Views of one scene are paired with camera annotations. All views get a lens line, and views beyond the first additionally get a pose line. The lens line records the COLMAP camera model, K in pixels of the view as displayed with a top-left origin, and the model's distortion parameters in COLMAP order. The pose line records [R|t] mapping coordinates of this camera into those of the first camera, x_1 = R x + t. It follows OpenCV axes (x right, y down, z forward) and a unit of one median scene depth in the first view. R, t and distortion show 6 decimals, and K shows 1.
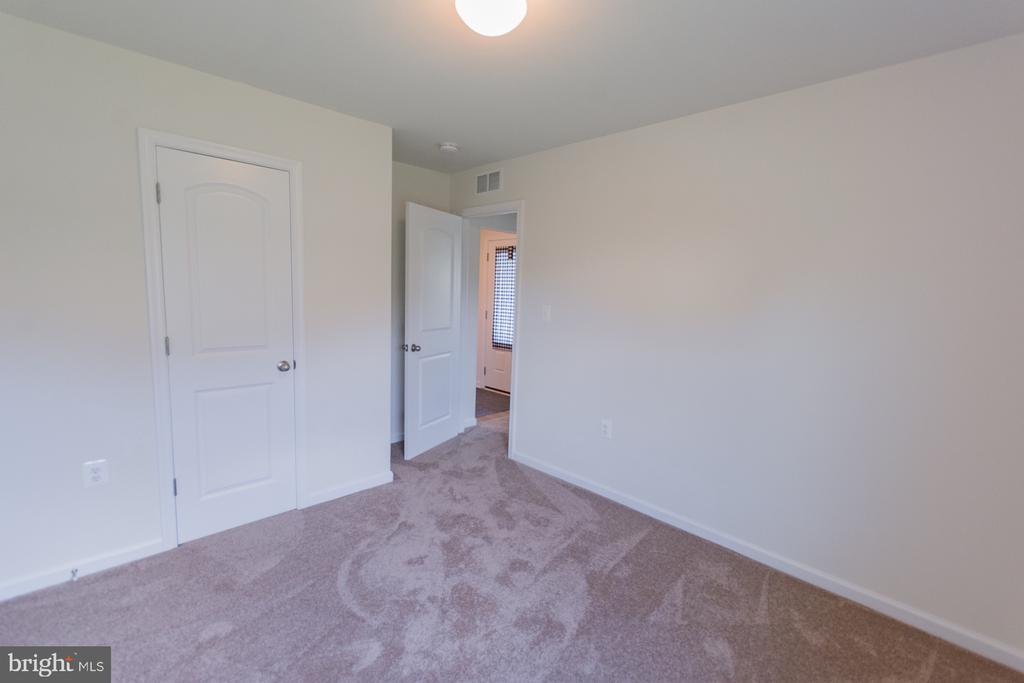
lens RADIAL K [[447.8, 0, 514.9], [0, 447.8, 345.1], [0, 0, 1]] dist [0.007858, -0.002605]
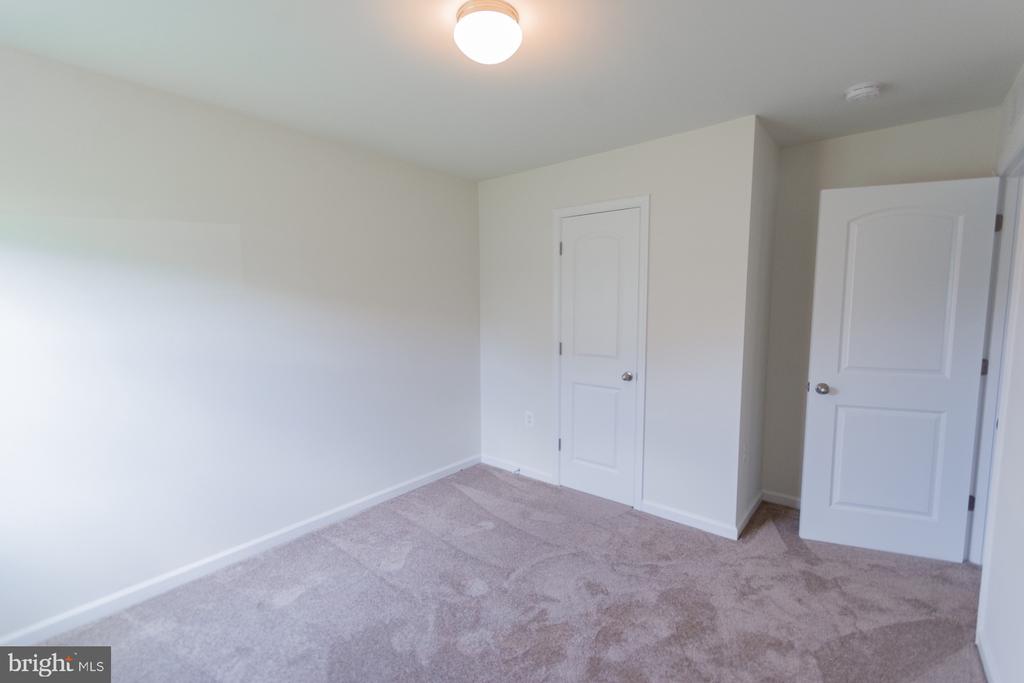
lens RADIAL K [[447.8, 0, 512.8], [0, 447.8, 346.7], [0, 0, 1]] dist [0.007858, -0.002605]
pose [[0.108620, 0.064174, -0.992010, 0.545472], [-0.117784, 0.991715, 0.051258, -0.048981], [0.987081, 0.111276, 0.115279, 0.527161]]
